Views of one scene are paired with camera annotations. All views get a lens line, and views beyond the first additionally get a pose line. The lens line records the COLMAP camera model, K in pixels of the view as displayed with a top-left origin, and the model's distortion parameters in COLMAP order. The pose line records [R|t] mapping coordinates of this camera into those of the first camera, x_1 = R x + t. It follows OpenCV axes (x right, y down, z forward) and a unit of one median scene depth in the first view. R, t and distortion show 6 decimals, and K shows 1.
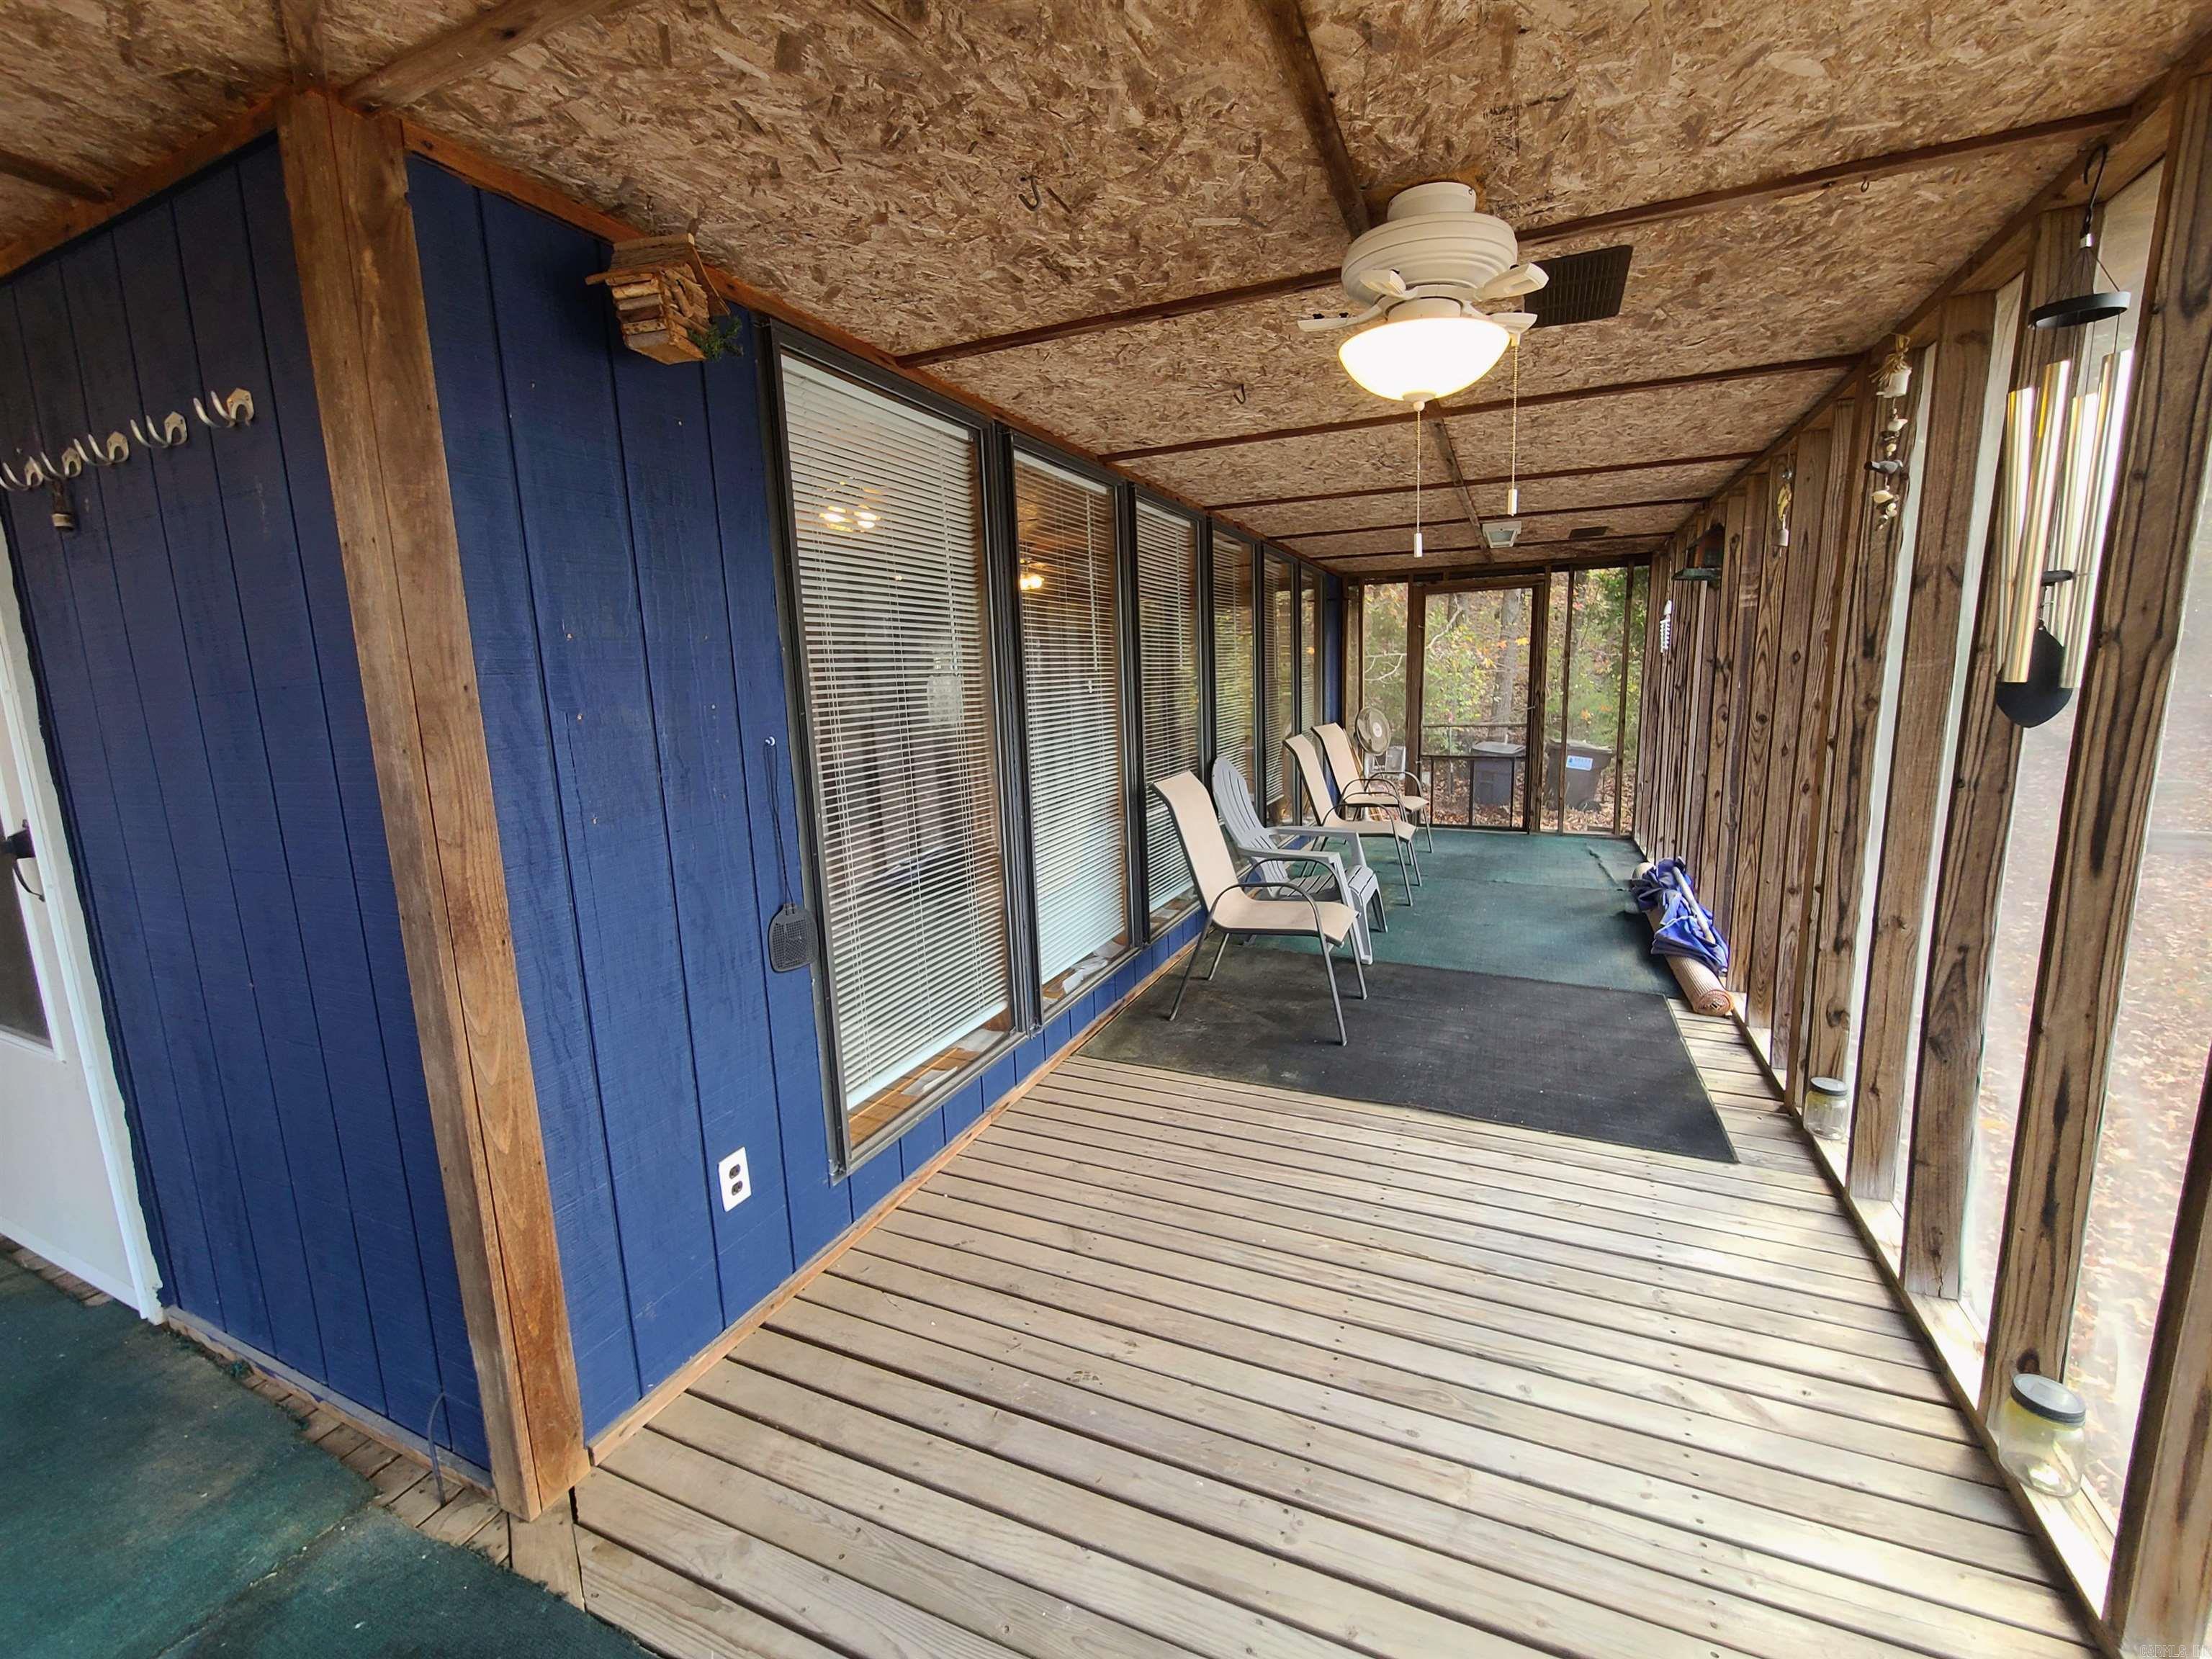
lens RADIAL K [[901.5, 0, 1128.1], [0, 901.5, 819.7], [0, 0, 1]] dist [-0.000177, -0.002835]
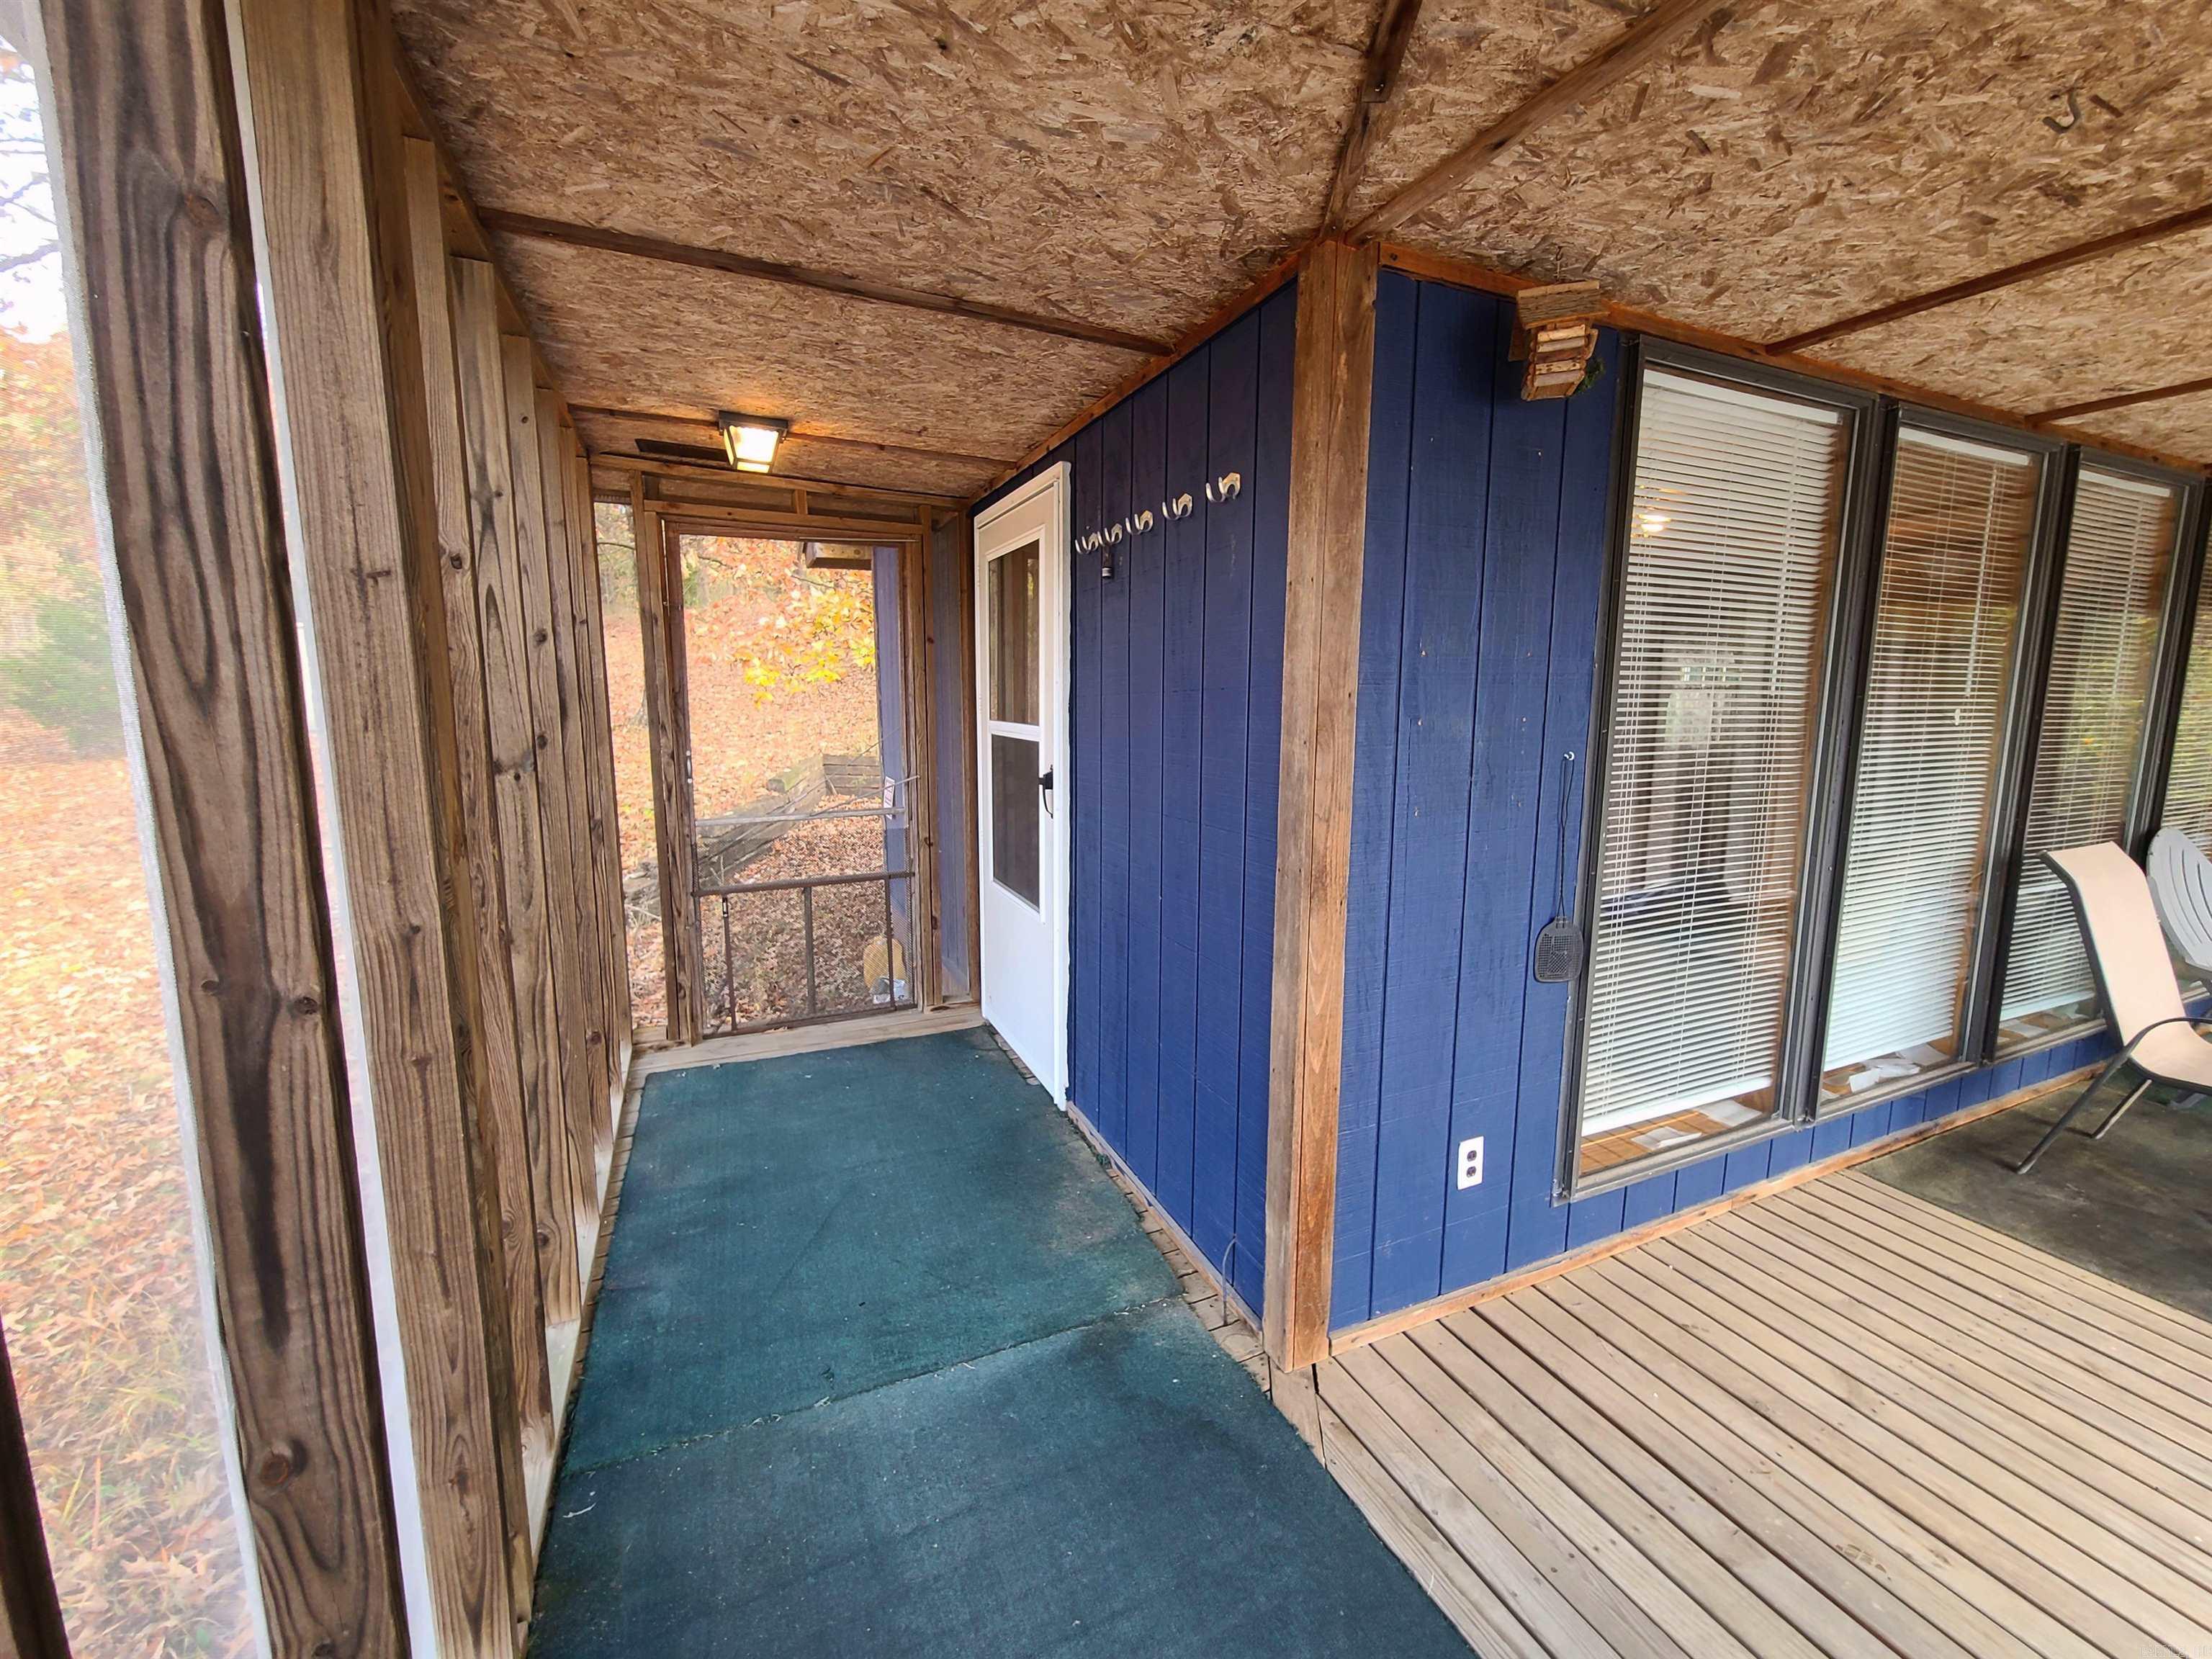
lens RADIAL K [[903.3, 0, 1125.3], [0, 903.3, 820.3], [0, 0, 1]] dist [-0.000722, -0.001326]
pose [[0.742751, 0.130978, -0.656632, -0.092410], [-0.136234, 0.989729, 0.043320, 0.008873], [0.655562, 0.057280, 0.752966, -0.090814]]
